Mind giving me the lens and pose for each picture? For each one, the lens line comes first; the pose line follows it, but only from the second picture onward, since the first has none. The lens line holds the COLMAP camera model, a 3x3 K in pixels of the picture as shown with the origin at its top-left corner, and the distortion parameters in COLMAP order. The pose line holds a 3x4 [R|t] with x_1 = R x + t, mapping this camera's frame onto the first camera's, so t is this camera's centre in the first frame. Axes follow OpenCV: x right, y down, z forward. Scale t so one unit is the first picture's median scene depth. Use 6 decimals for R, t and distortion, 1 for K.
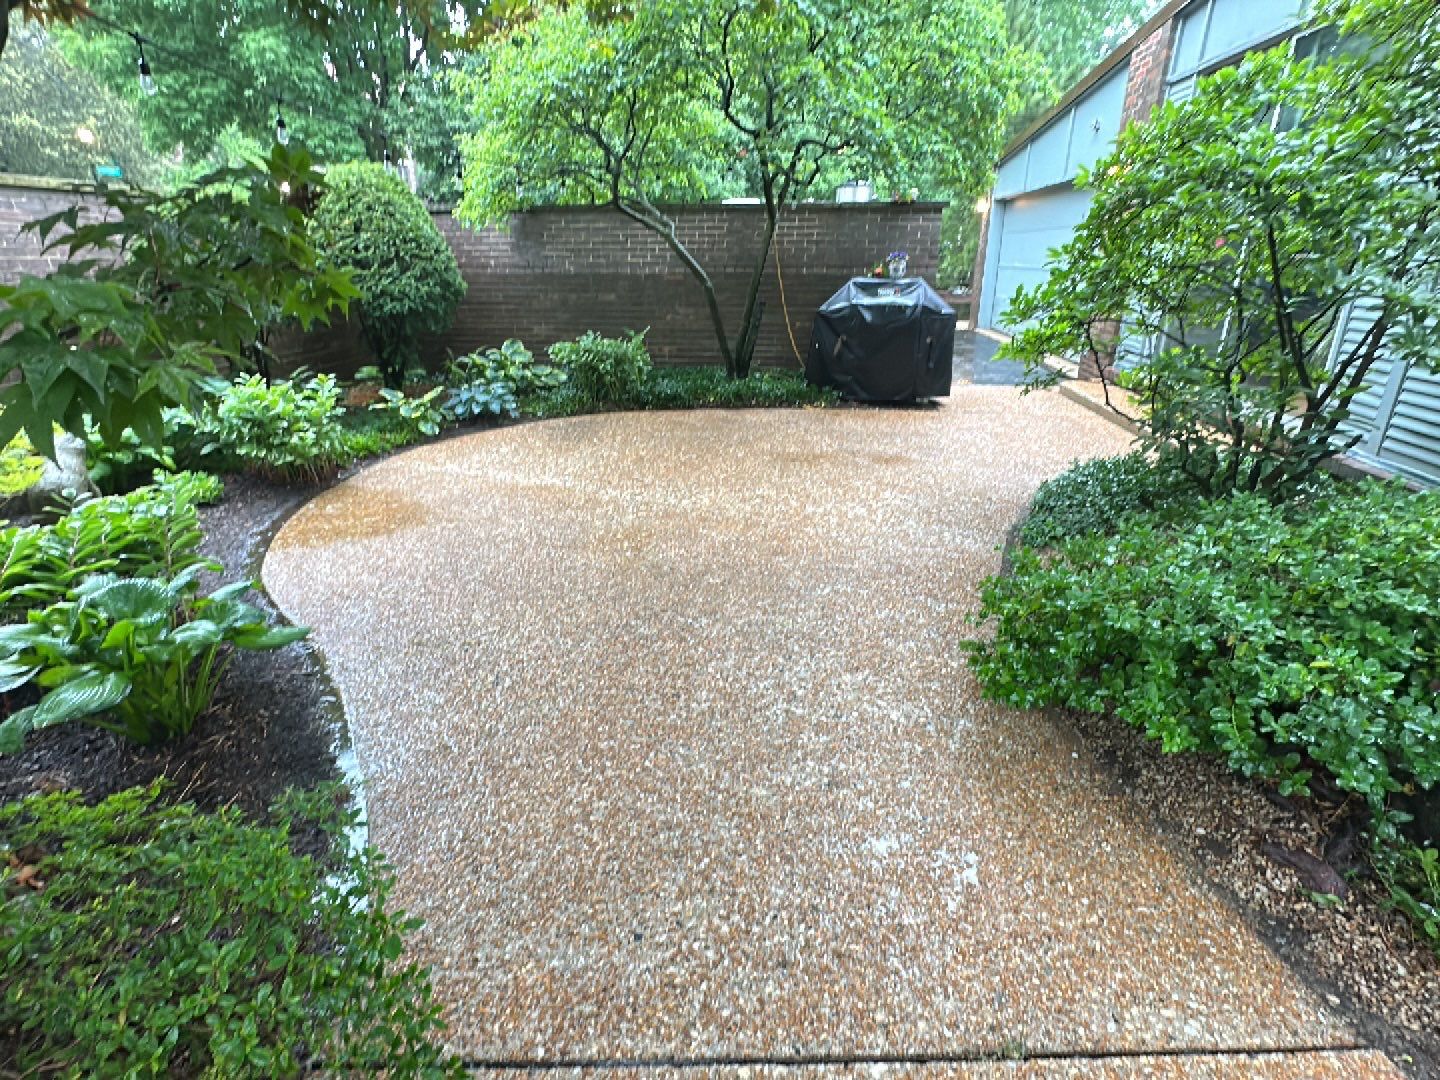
lens RADIAL K [[745.8, 0, 721.2], [0, 745.8, 533.7], [0, 0, 1]] dist [-0.002020, -0.001479]
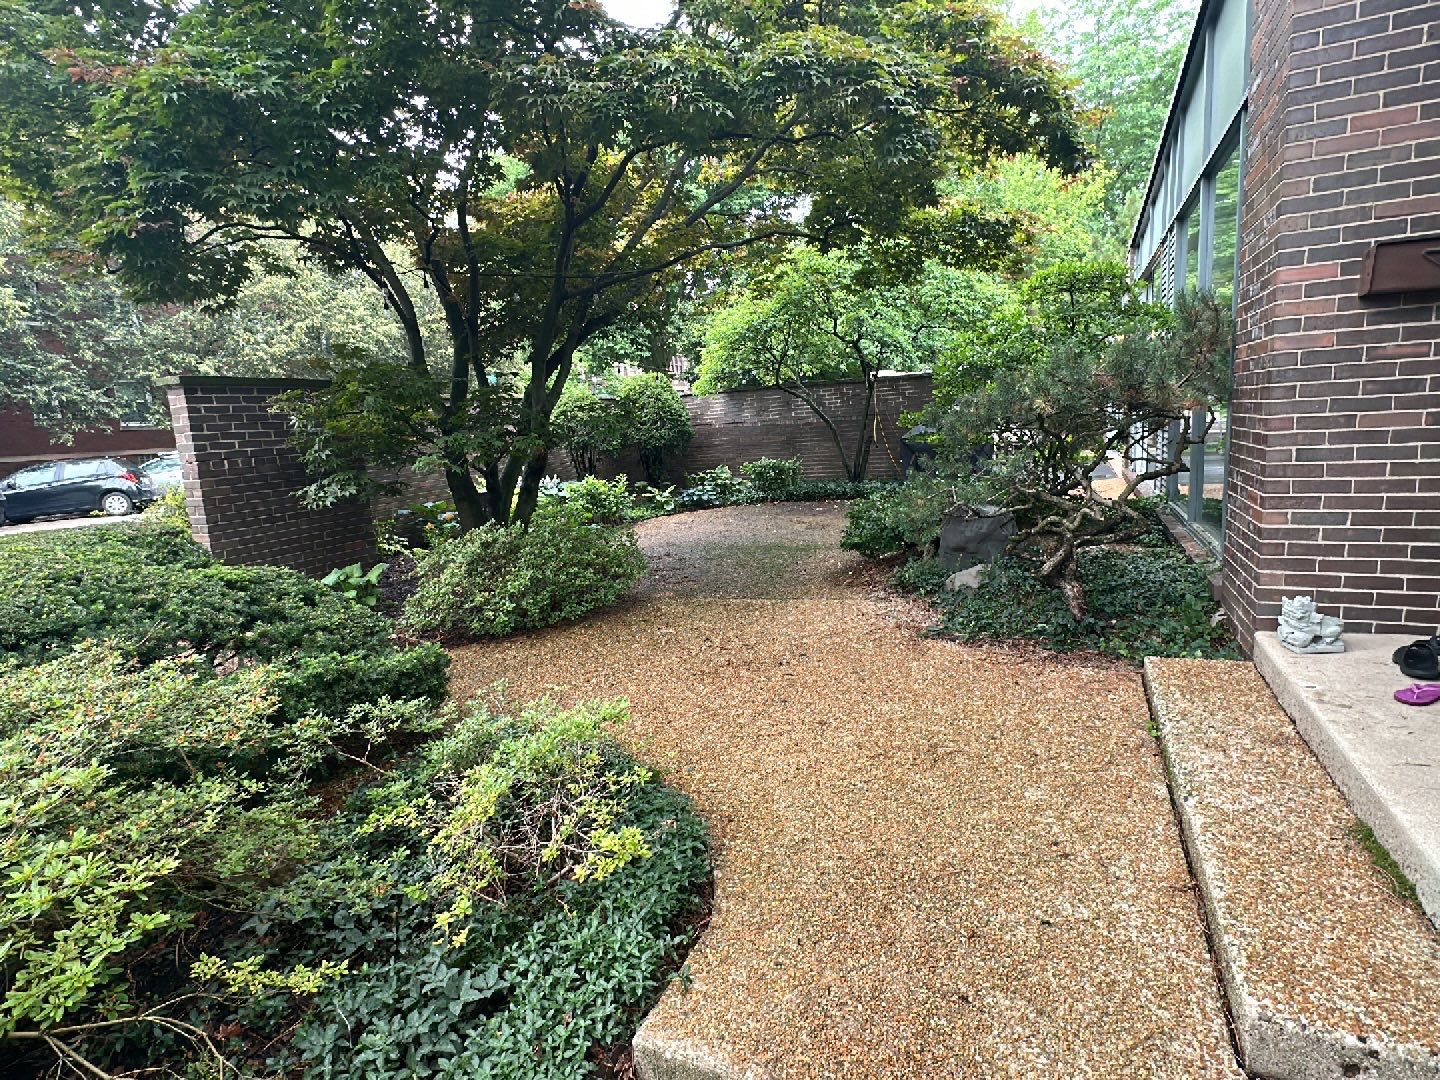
lens RADIAL K [[750.5, 0, 700.4], [0, 750.5, 526.8], [0, 0, 1]] dist [-0.012084, 0.000751]
pose [[0.938397, -0.002170, -0.345552, 0.313894], [-0.069870, 0.978134, -0.195886, 0.257089], [0.338421, 0.207962, 0.917727, -0.650515]]
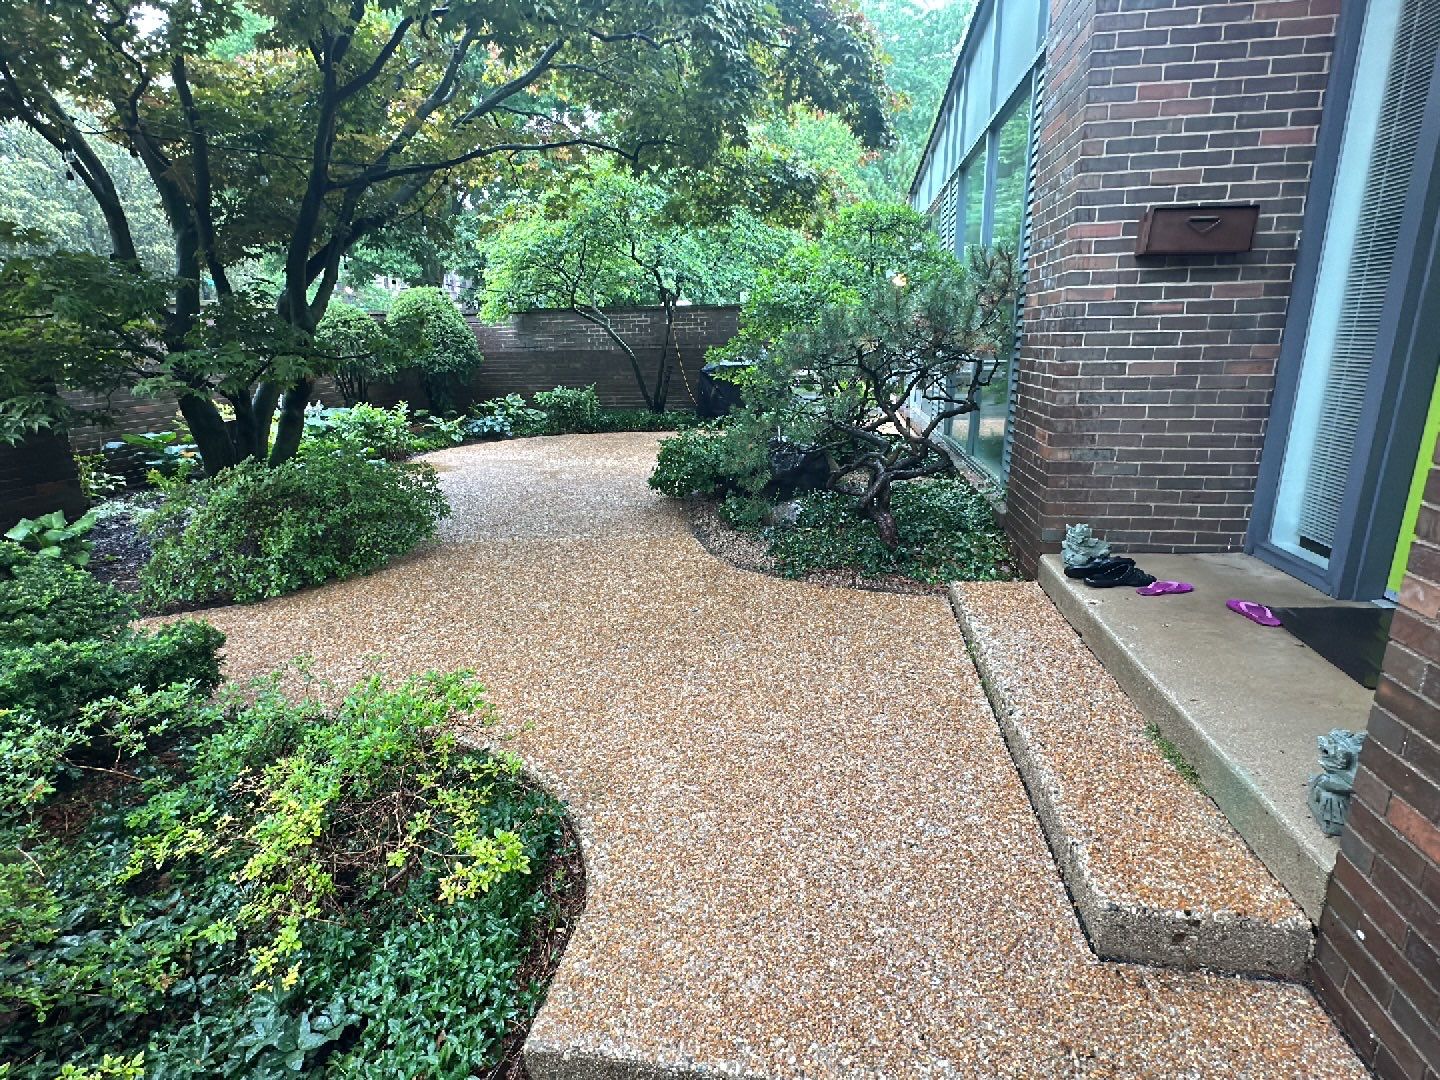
lens RADIAL K [[745.8, 0, 721.2], [0, 745.8, 533.7], [0, 0, 1]] dist [-0.002020, -0.001479]
pose [[0.999108, -0.006358, -0.041751, 0.273631], [0.002032, 0.994695, -0.102849, 0.245016], [0.042183, 0.102673, 0.993820, -0.629146]]
